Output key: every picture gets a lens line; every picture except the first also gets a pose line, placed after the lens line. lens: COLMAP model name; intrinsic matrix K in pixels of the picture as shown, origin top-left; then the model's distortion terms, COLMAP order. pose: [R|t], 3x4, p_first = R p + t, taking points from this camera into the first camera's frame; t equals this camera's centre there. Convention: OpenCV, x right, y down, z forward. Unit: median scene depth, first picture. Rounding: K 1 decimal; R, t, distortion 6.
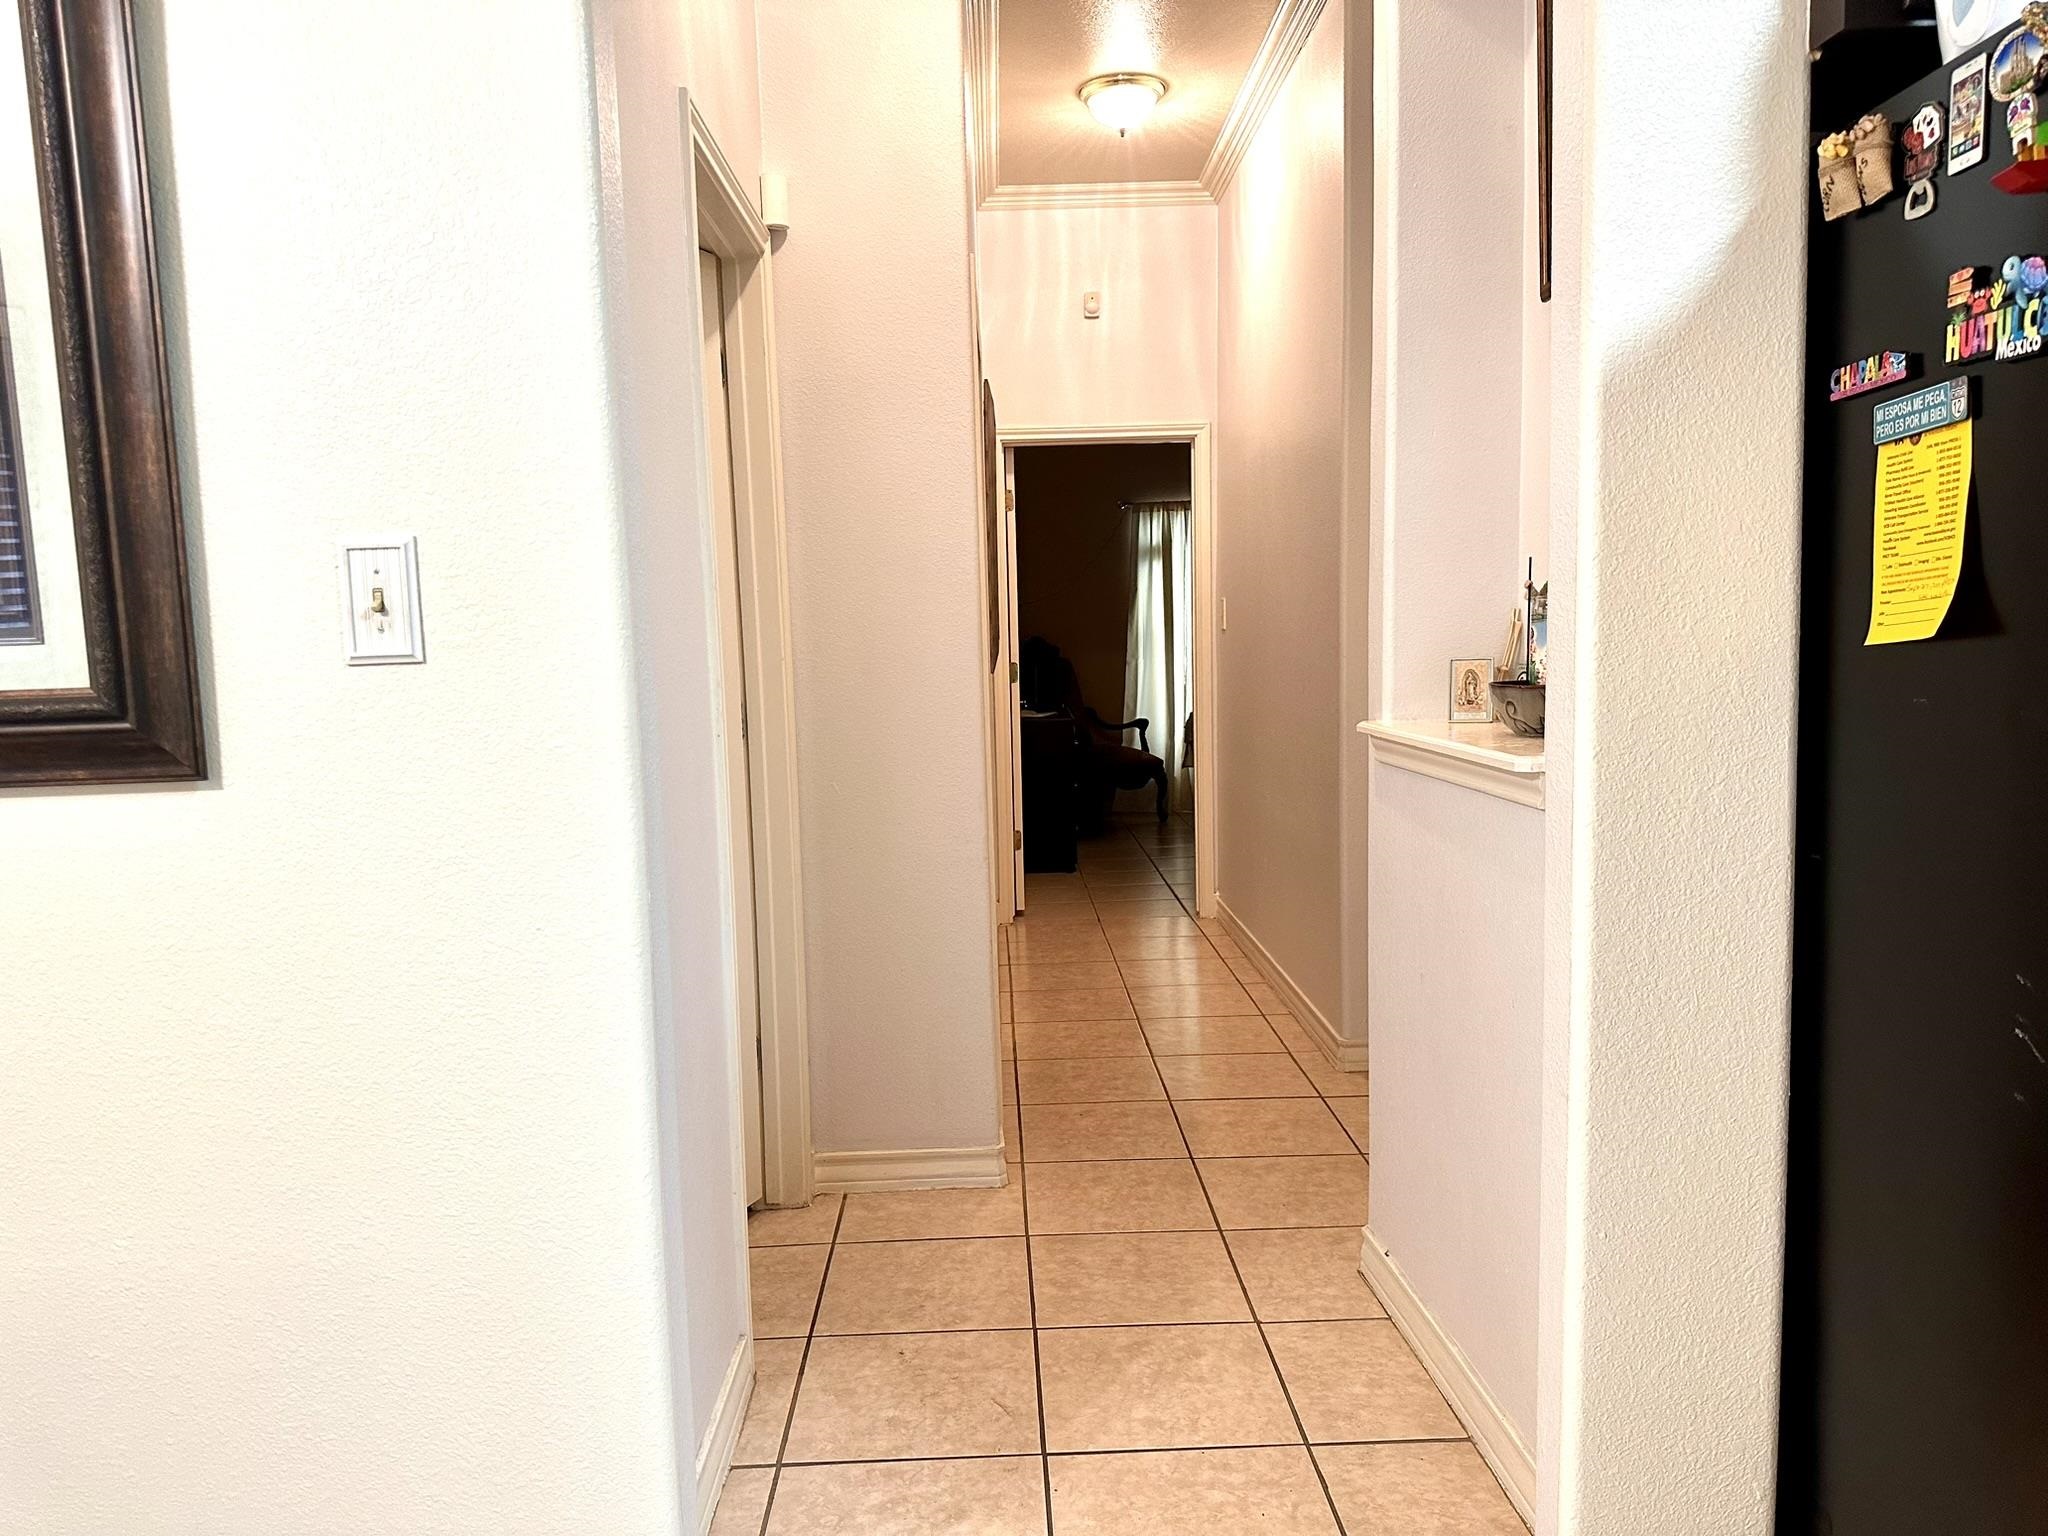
lens RADIAL K [[1443.8, 0, 1023.7], [0, 1443.8, 773.9], [0, 0, 1]] dist [0.036518, -0.035963]
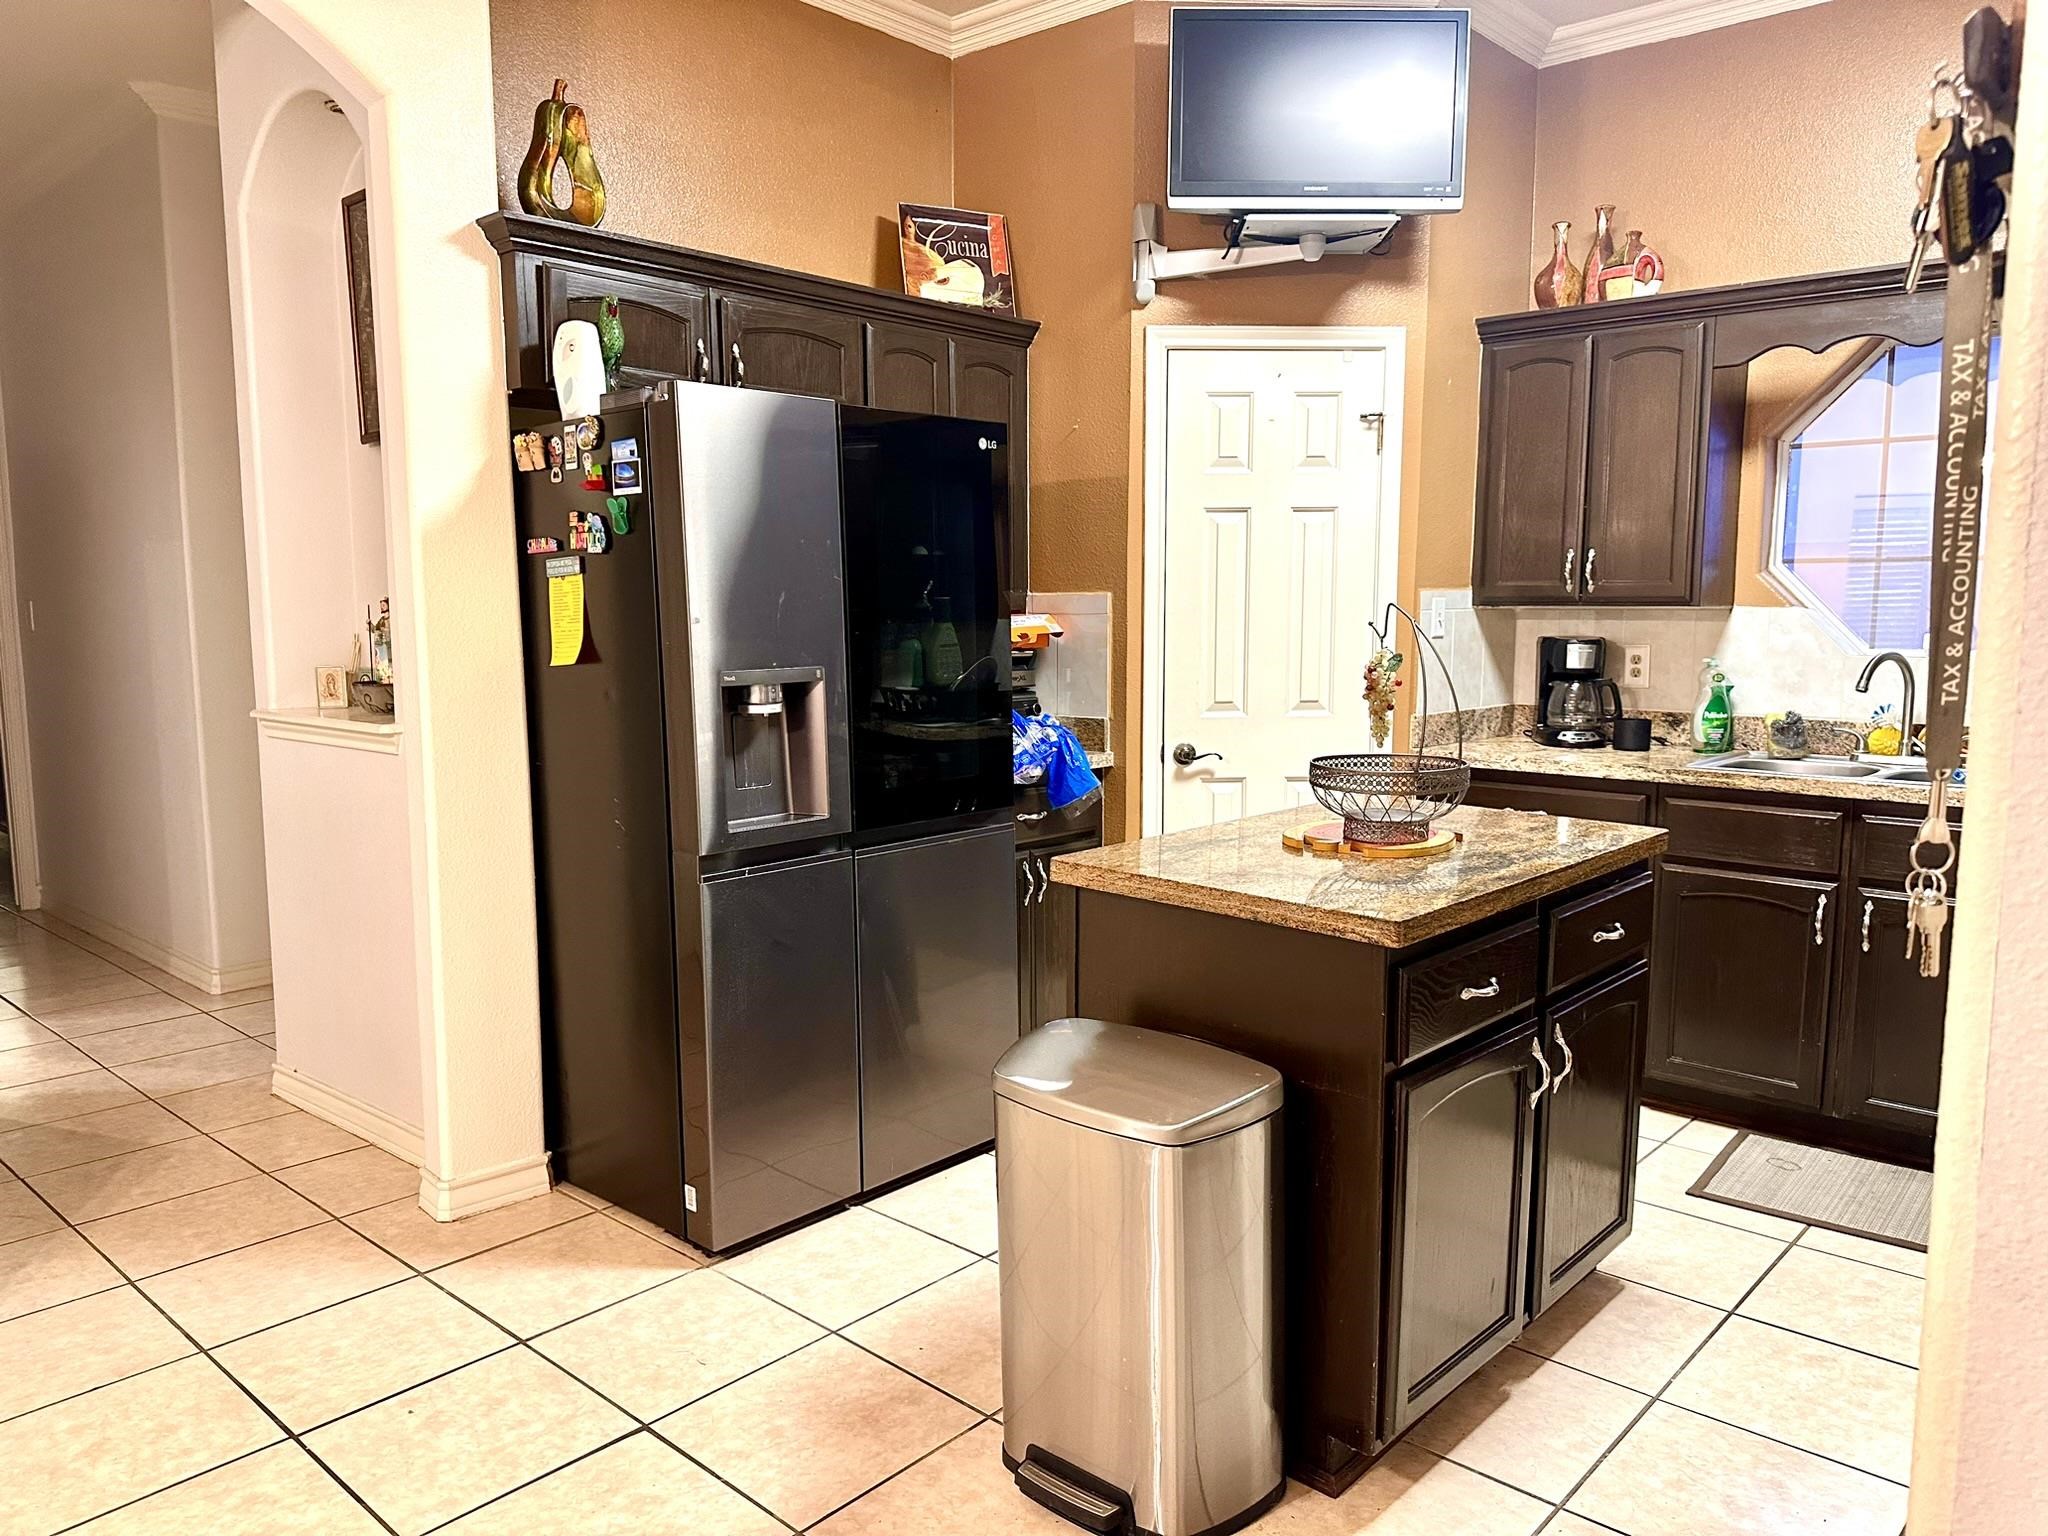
lens RADIAL K [[1443.8, 0, 1030.5], [0, 1443.8, 770.4], [0, 0, 1]] dist [0.036518, -0.035963]
pose [[0.692399, -0.063639, 0.718703, -0.537738], [0.058450, 0.997776, 0.032040, 0.044486], [-0.719144, 0.019824, 0.694579, -1.106987]]
